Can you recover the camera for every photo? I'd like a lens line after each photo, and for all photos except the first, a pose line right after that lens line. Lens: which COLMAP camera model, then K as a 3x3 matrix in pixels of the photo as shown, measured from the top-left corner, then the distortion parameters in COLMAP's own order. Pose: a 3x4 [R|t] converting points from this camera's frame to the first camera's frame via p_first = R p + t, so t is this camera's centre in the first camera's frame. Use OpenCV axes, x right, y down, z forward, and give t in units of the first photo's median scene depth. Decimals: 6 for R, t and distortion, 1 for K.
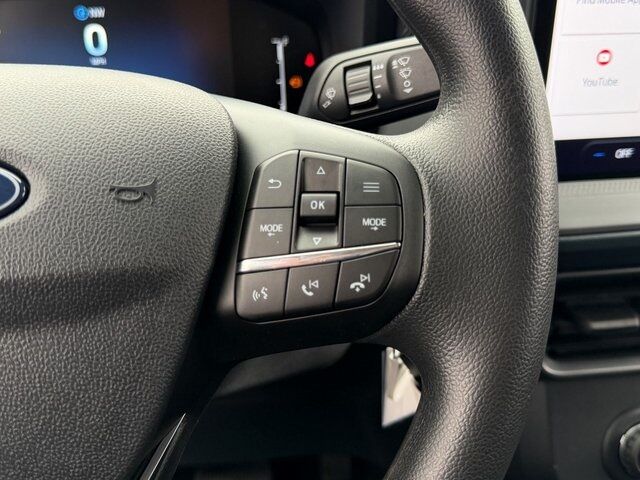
lens RADIAL K [[635.6, 0, 320.0], [0, 635.6, 240.0], [0, 0, 1]] dist [0.006020, 0.001543]
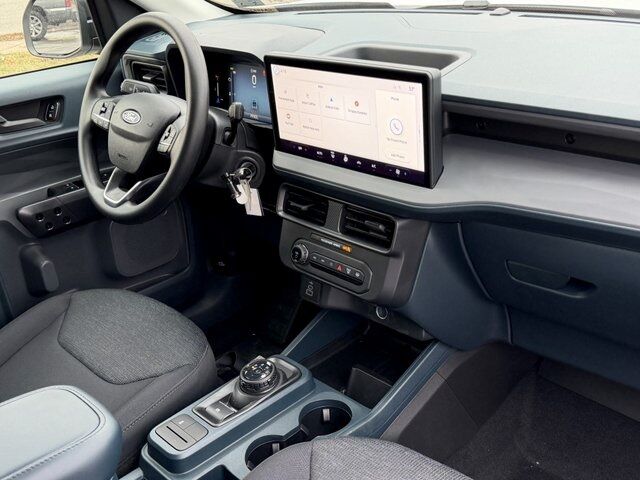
lens RADIAL K [[717.2, 0, 320.0], [0, 717.2, 240.0], [0, 0, 1]] dist [0.106883, 0.008812]
pose [[0.583545, 0.308907, -0.751034, 4.925609], [-0.261965, 0.946991, 0.185962, -0.582568], [0.768667, 0.088227, 0.633535, -1.614901]]
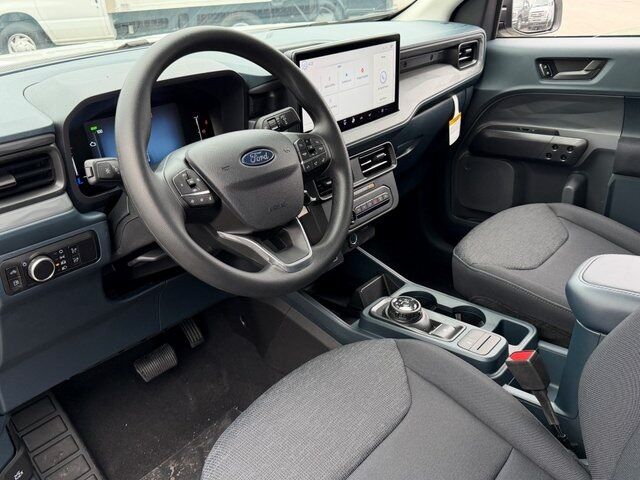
lens RADIAL K [[592.6, 0, 321.3], [0, 592.6, 263.0], [0, 0, 1]] dist [0.055462, 0.000596]
pose [[0.729501, -0.316341, 0.606429, -2.614617], [0.315017, 0.942378, 0.112639, 0.267772], [-0.607118, 0.108865, 0.787119, -2.253947]]
